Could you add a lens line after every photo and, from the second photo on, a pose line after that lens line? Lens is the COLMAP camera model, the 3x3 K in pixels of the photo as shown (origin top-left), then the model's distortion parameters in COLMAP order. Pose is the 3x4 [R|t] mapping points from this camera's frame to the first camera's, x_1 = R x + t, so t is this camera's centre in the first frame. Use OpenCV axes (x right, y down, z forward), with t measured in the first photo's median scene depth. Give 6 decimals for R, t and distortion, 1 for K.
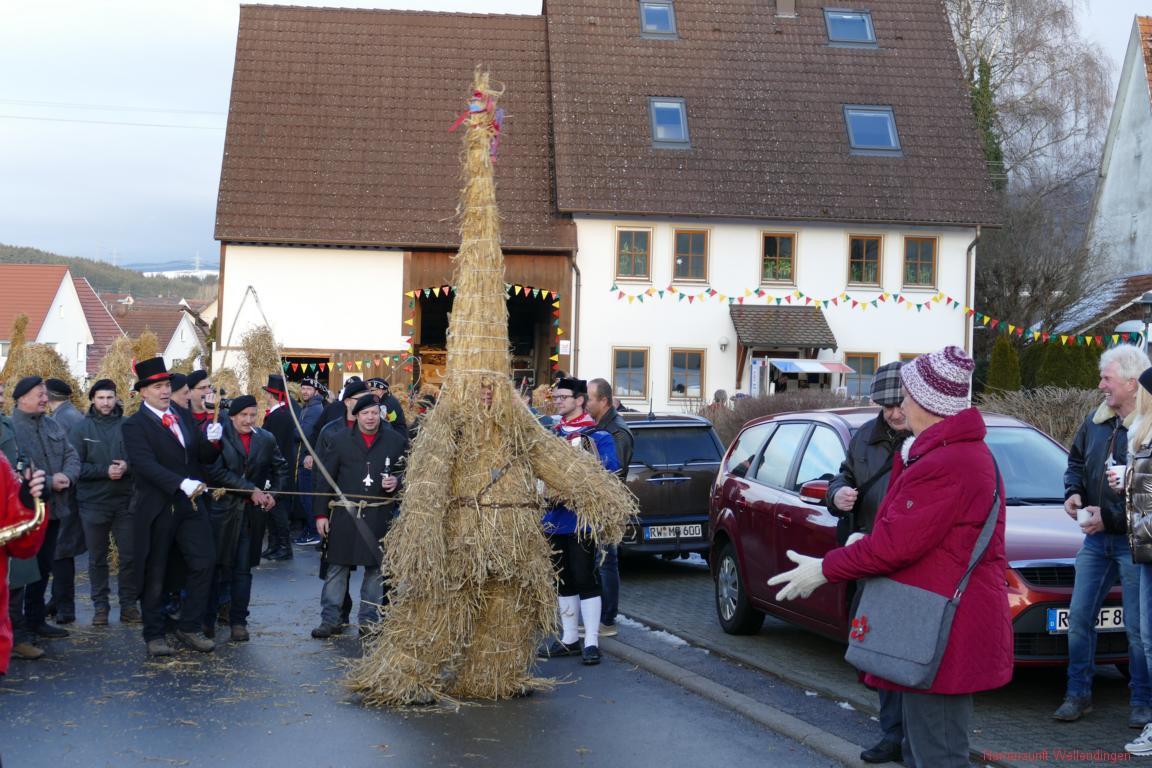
lens RADIAL K [[2000.3, 0, 577.6], [0, 2000.3, 382.0], [0, 0, 1]] dist [0.002792, 0.000000]
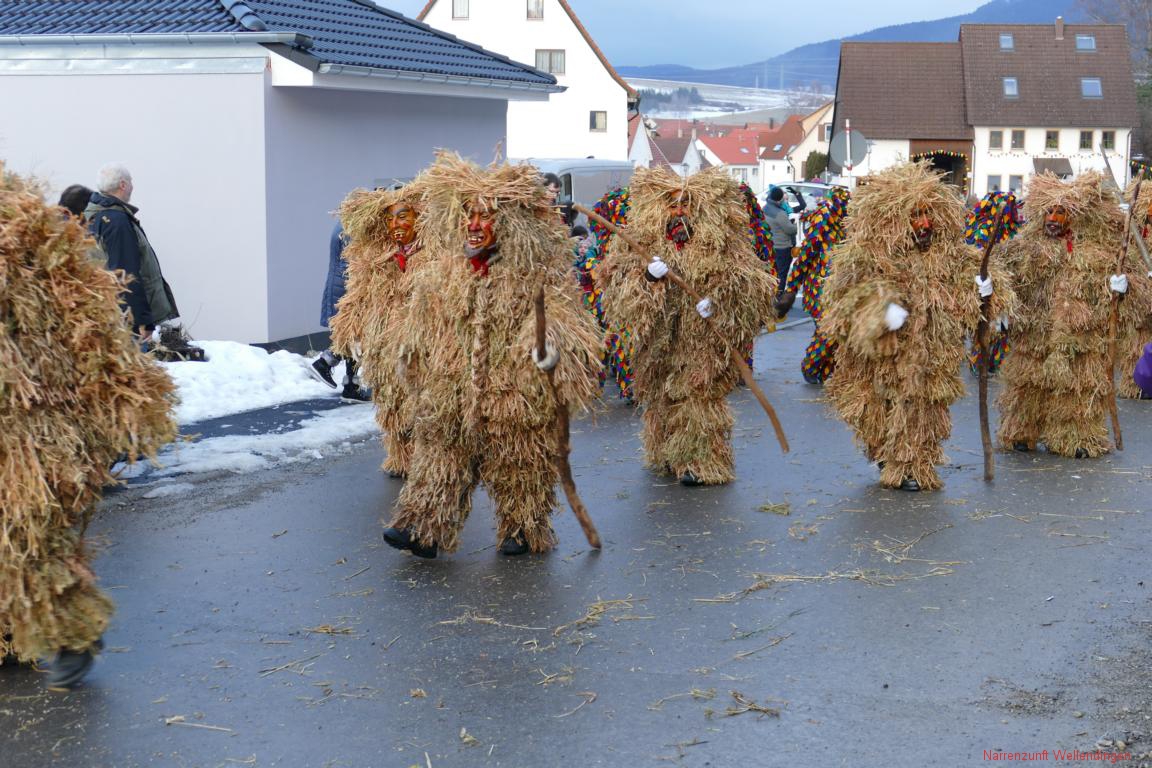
lens RADIAL K [[1726.9, 0, 573.5], [0, 1726.9, 379.3], [0, 0, 1]] dist [-0.019317, 0.000000]
pose [[0.981178, 0.012843, -0.192679, -0.077175], [0.012047, 0.991772, 0.127452, -0.046221], [0.192730, -0.127375, 0.972950, -1.376080]]
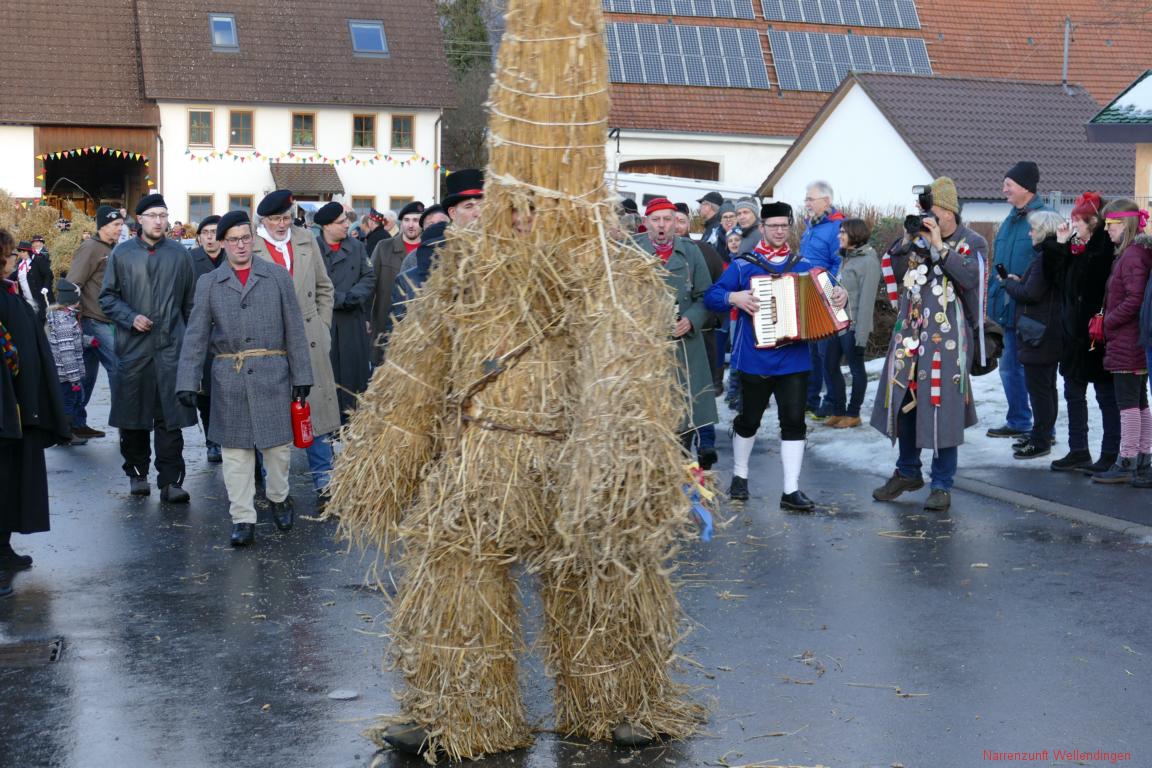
lens RADIAL K [[2000.3, 0, 579.7], [0, 2000.3, 379.5], [0, 0, 1]] dist [0.002792, 0.000000]
pose [[0.975616, -0.029045, 0.217555, -0.023458], [0.010848, 0.996375, 0.084376, -0.002792], [-0.219217, -0.079959, 0.972394, -0.449336]]
